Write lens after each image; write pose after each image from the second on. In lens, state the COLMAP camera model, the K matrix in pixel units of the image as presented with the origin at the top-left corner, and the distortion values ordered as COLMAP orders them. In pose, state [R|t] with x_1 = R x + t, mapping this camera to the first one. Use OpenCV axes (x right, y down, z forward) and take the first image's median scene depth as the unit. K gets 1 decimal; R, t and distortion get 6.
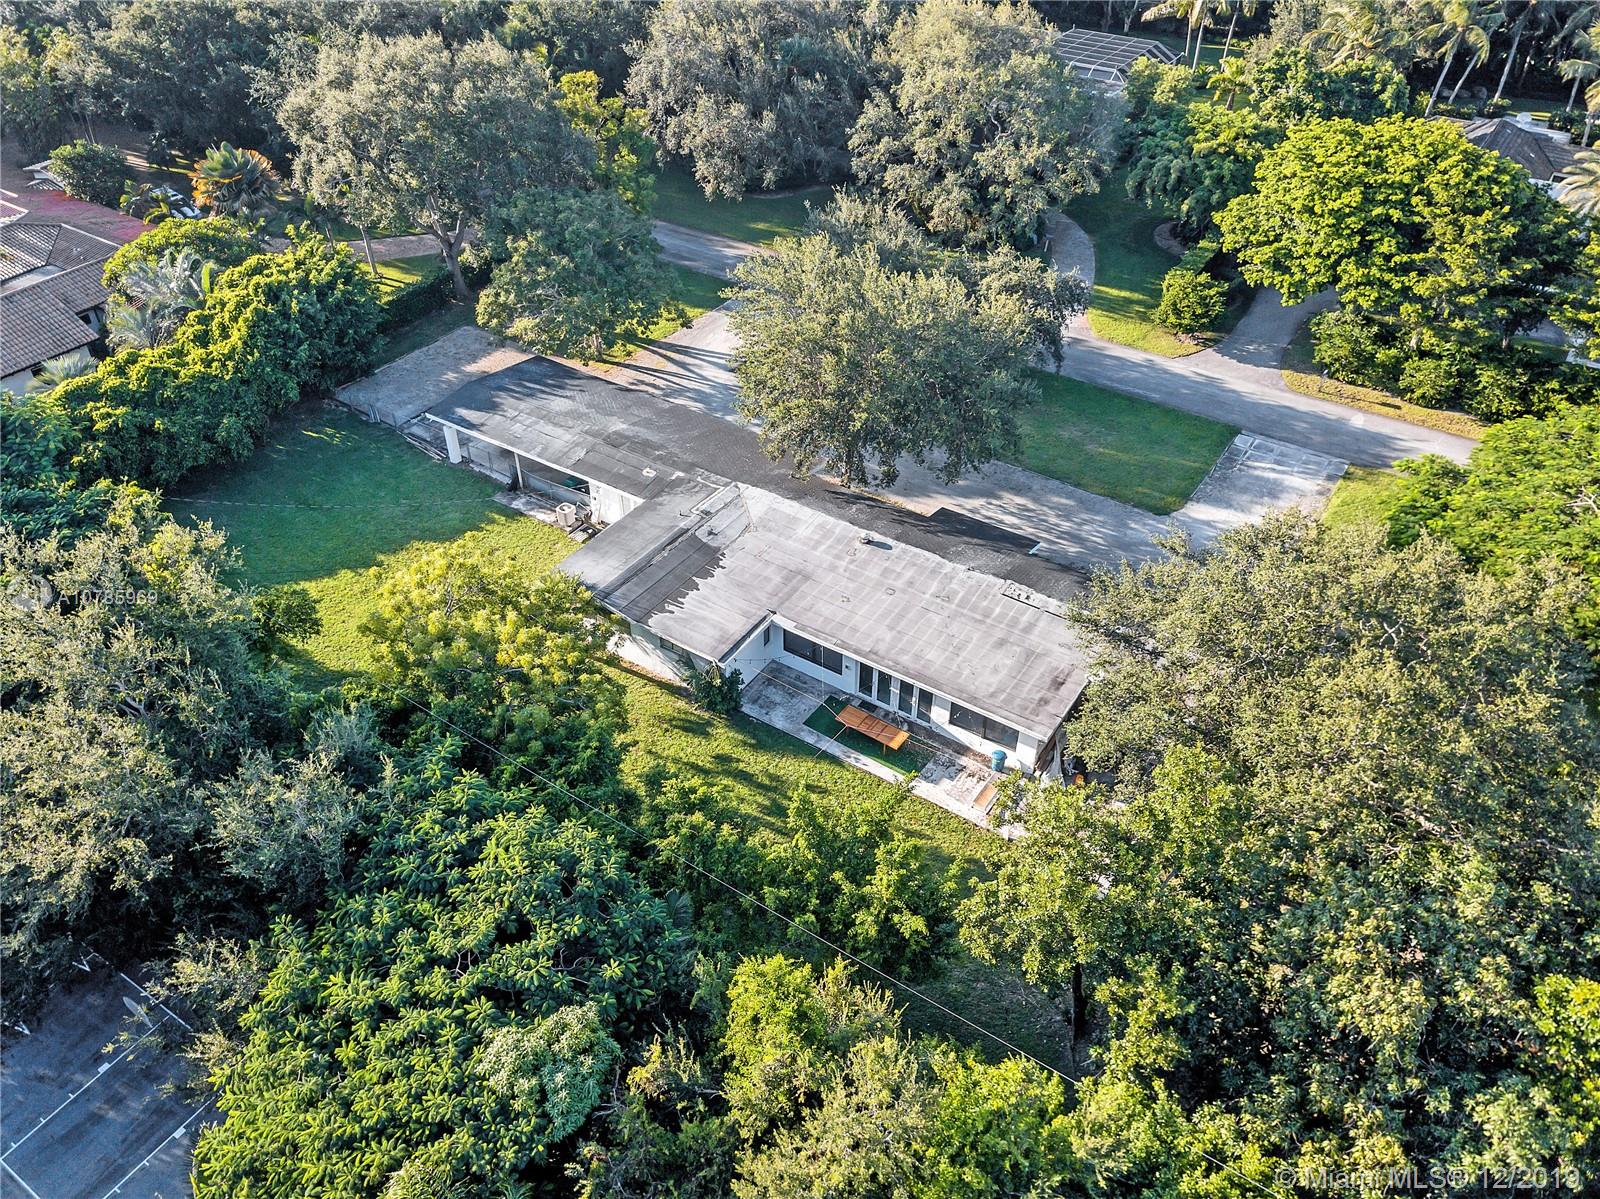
lens RADIAL K [[1204.1, 0, 800.0], [0, 1204.1, 599.5], [0, 0, 1]] dist [0.053700, 0.001295]
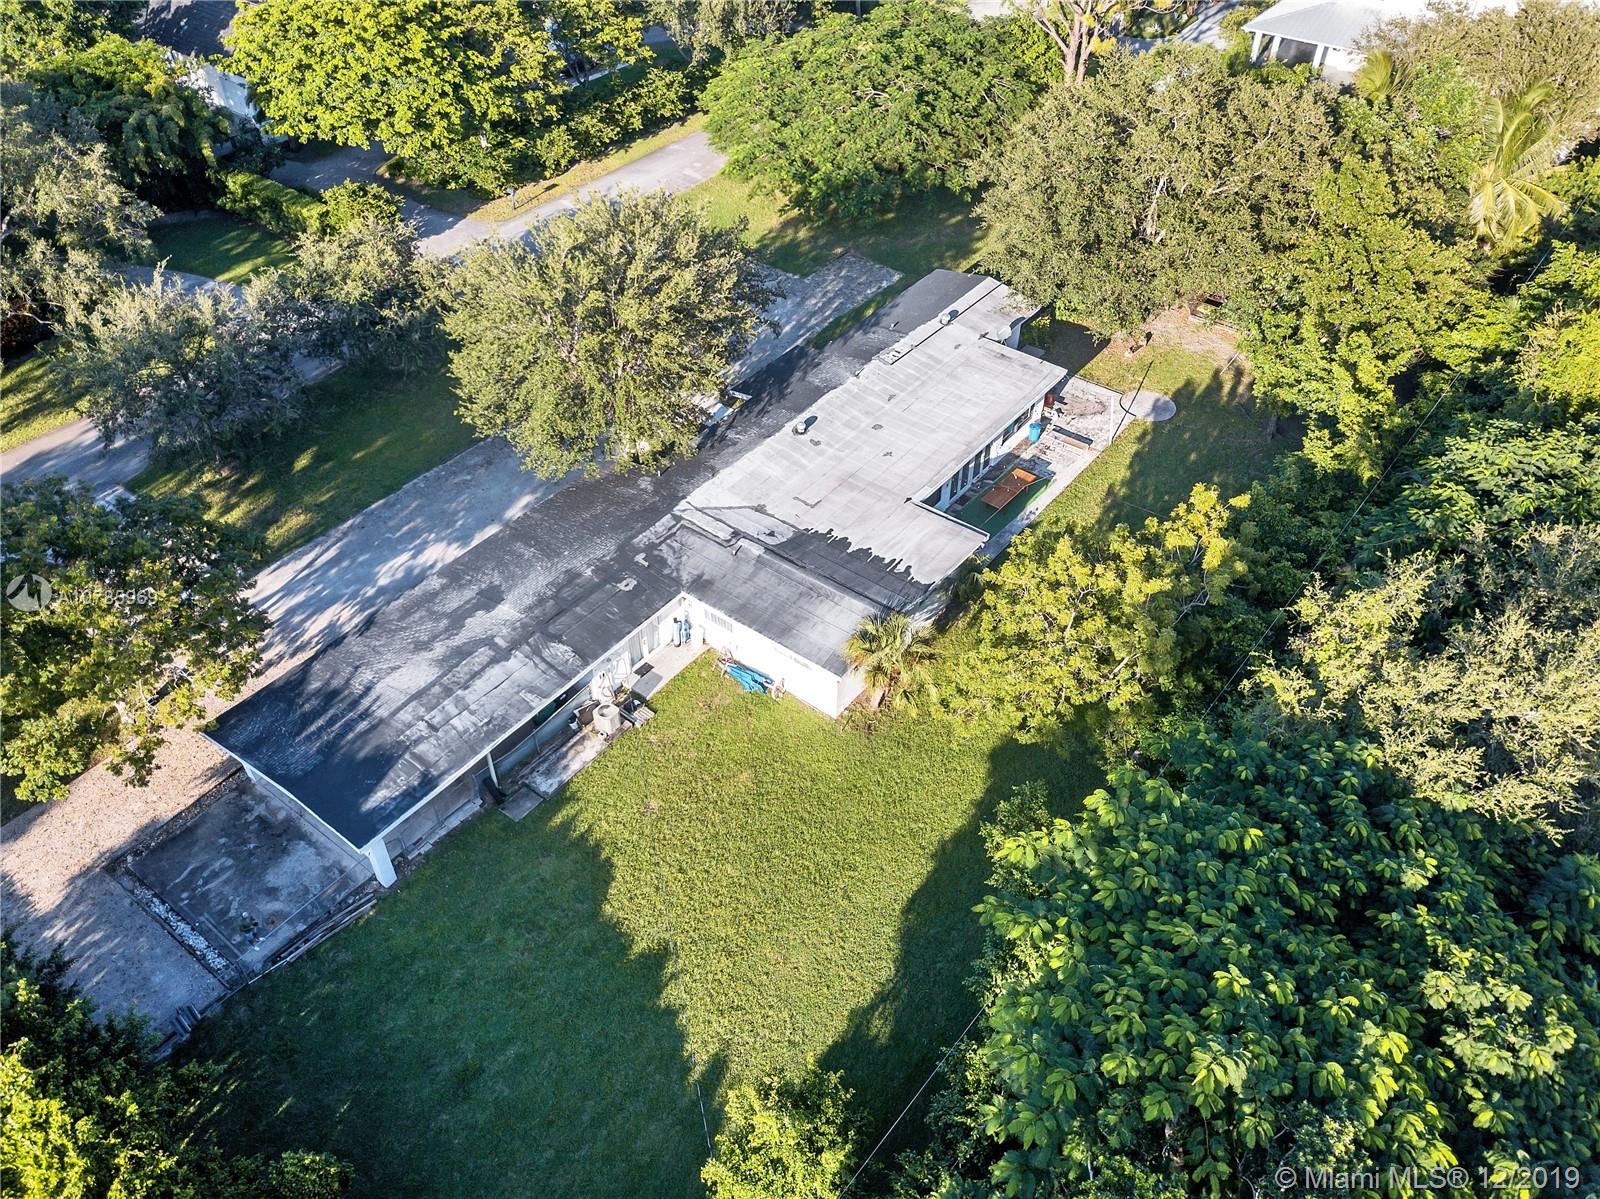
lens RADIAL K [[1170.4, 0, 803.2], [0, 1170.4, 631.2], [0, 0, 1]] dist [0.004062, 0.002747]
pose [[0.077933, -0.702209, 0.707692, -0.581513], [0.627790, 0.586003, 0.512329, -0.348764], [-0.774472, 0.404354, 0.486509, 0.498607]]
